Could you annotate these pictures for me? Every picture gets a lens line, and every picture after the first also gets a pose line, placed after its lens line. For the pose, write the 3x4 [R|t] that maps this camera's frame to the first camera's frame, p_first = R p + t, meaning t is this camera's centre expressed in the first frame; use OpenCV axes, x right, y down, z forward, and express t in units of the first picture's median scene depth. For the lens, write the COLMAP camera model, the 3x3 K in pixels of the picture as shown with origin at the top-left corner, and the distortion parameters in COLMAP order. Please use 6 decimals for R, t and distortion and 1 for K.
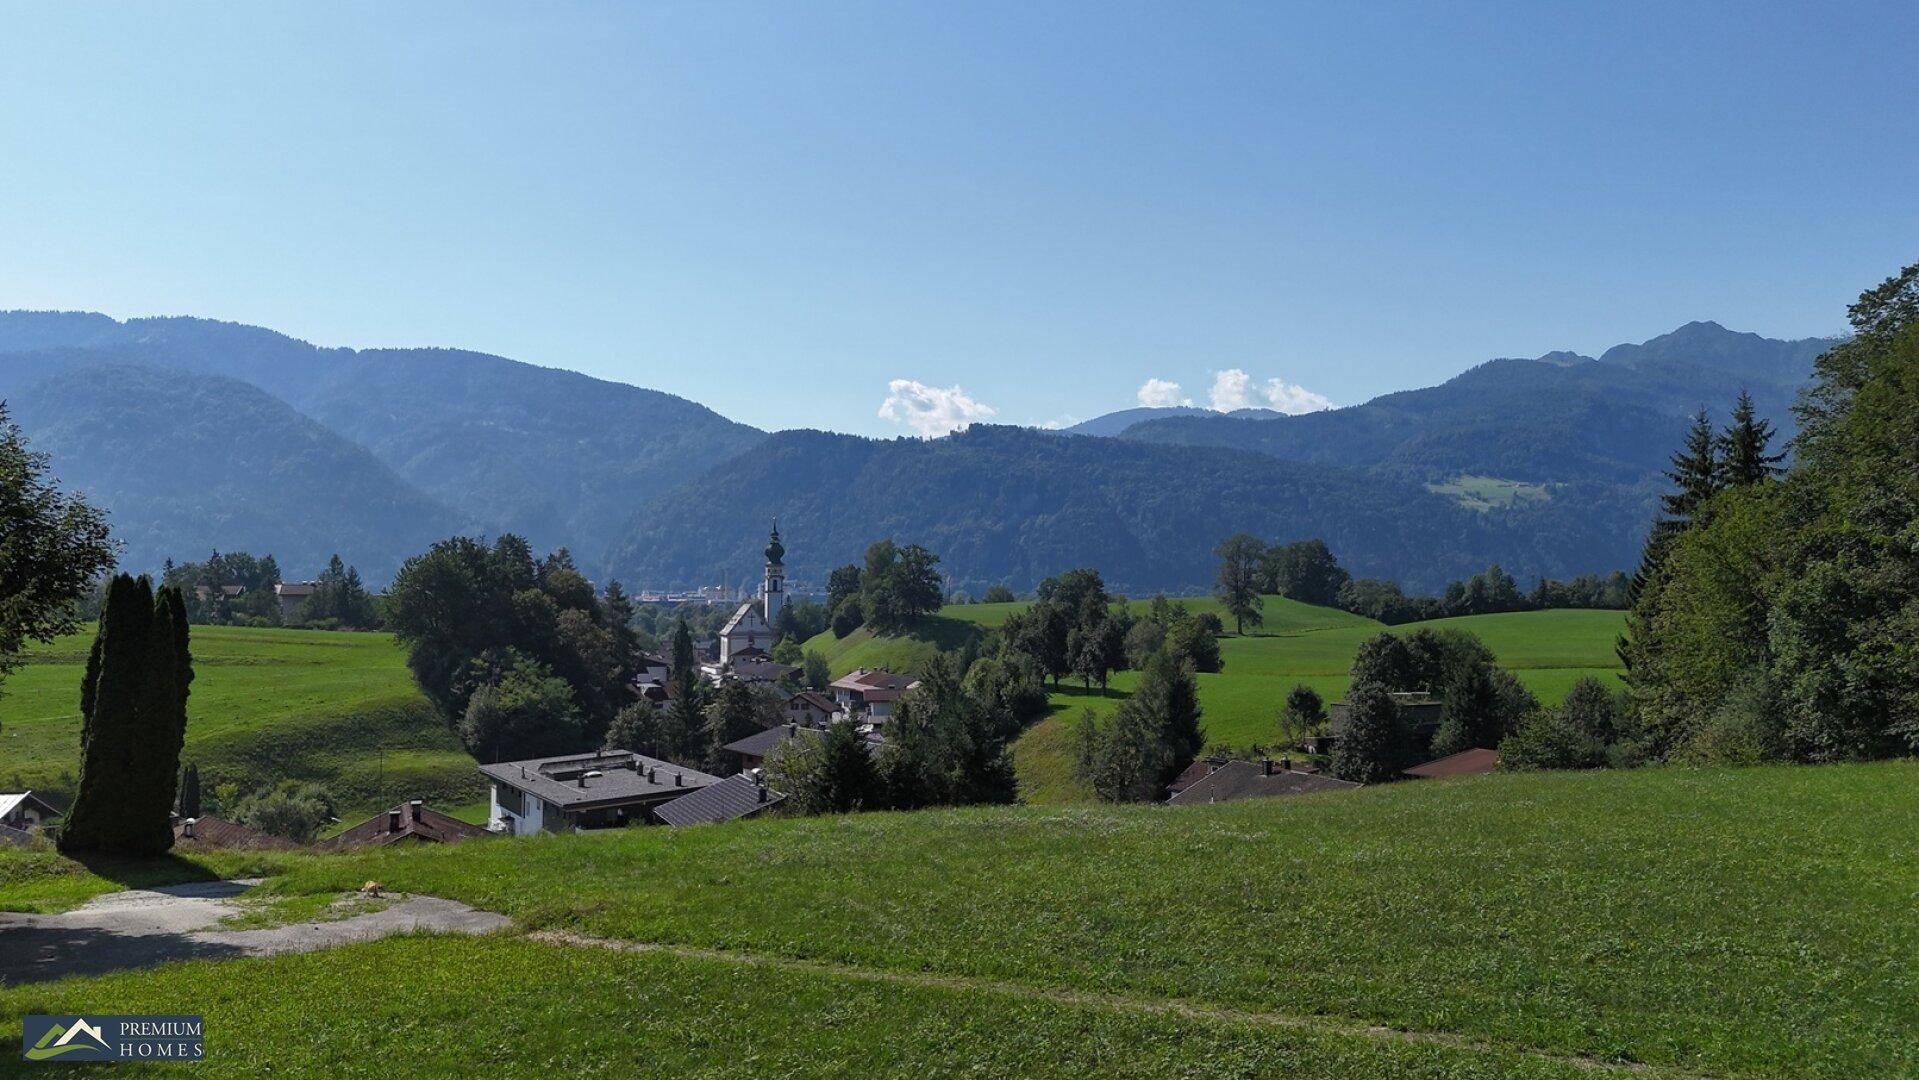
lens RADIAL K [[1414.7, 0, 967.4], [0, 1414.7, 536.8], [0, 0, 1]] dist [0.093471, -0.102183]
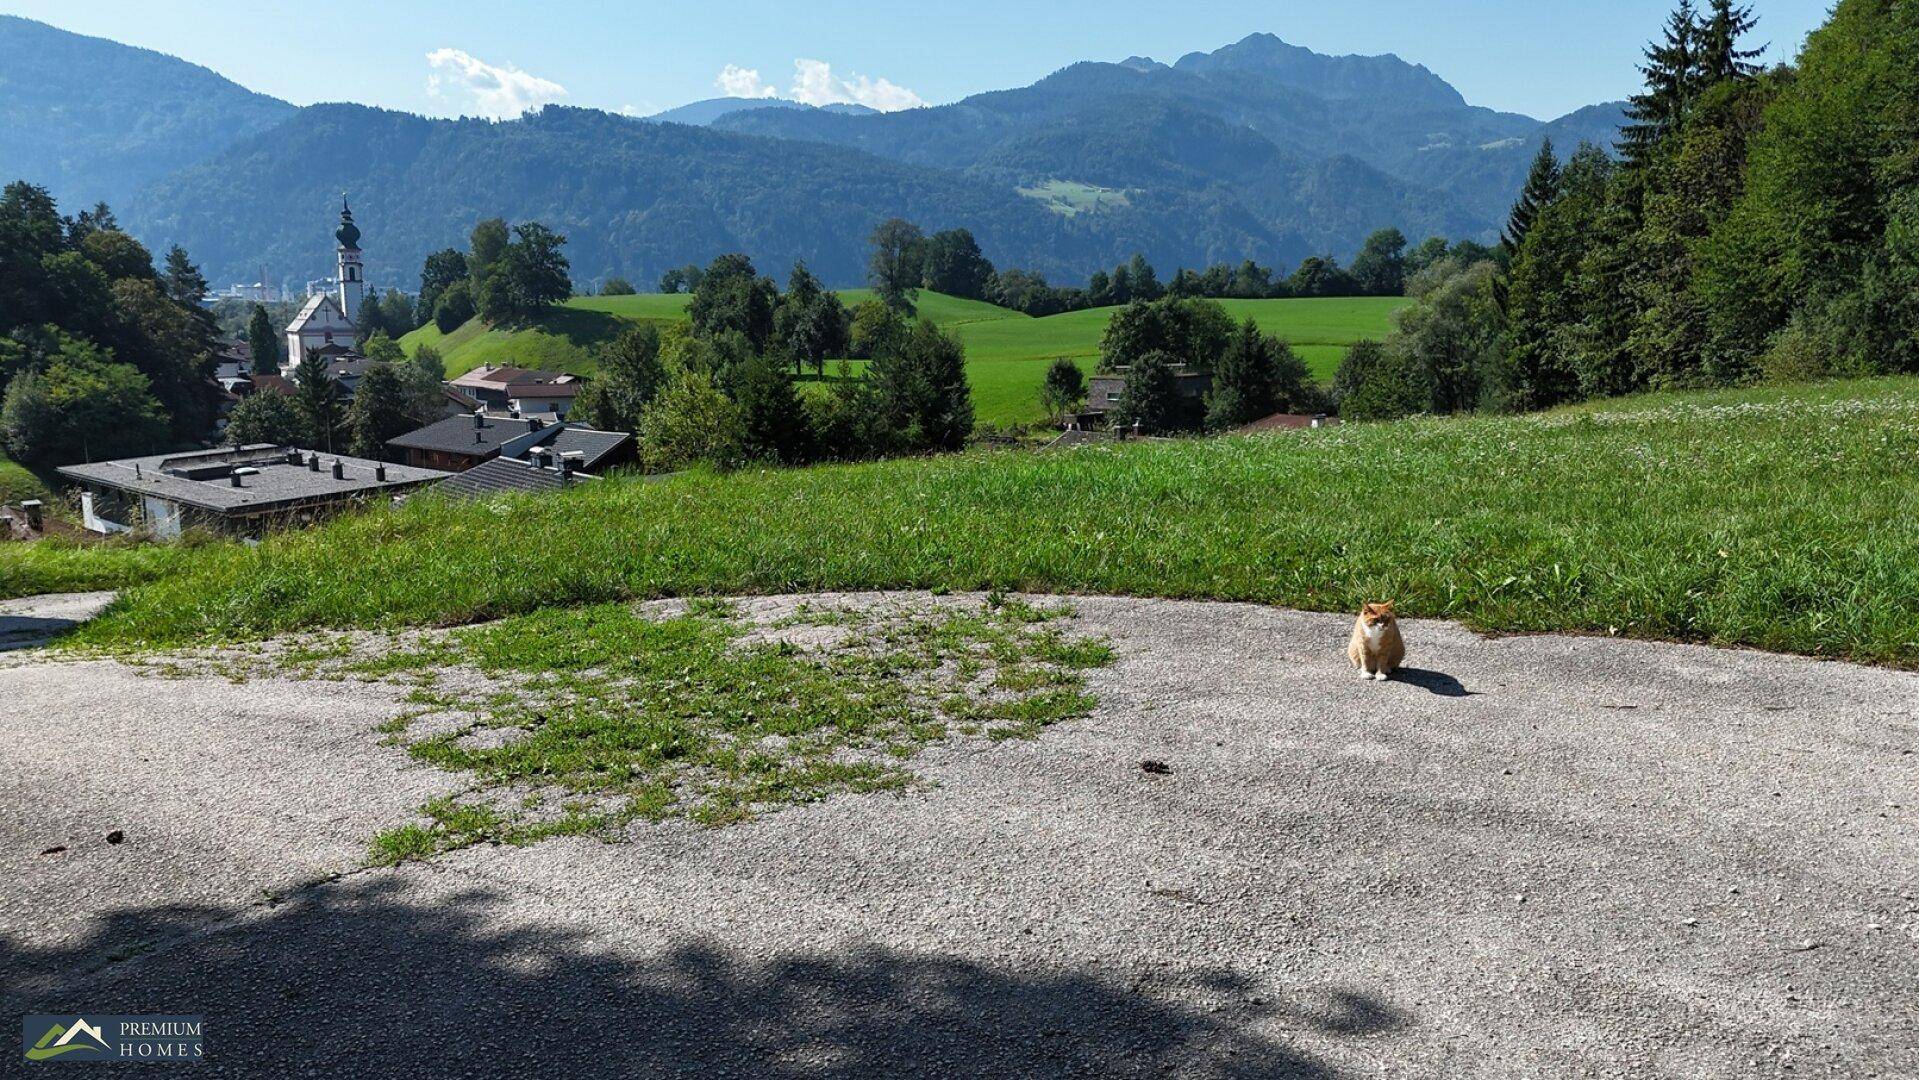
lens RADIAL K [[1421.0, 0, 970.1], [0, 1421.0, 544.3], [0, 0, 1]] dist [0.070024, -0.075000]
pose [[0.959541, -0.048048, 0.277439, -0.060615], [-0.010825, 0.978310, 0.206865, 0.024191], [-0.281361, -0.201498, 0.938208, 0.097765]]
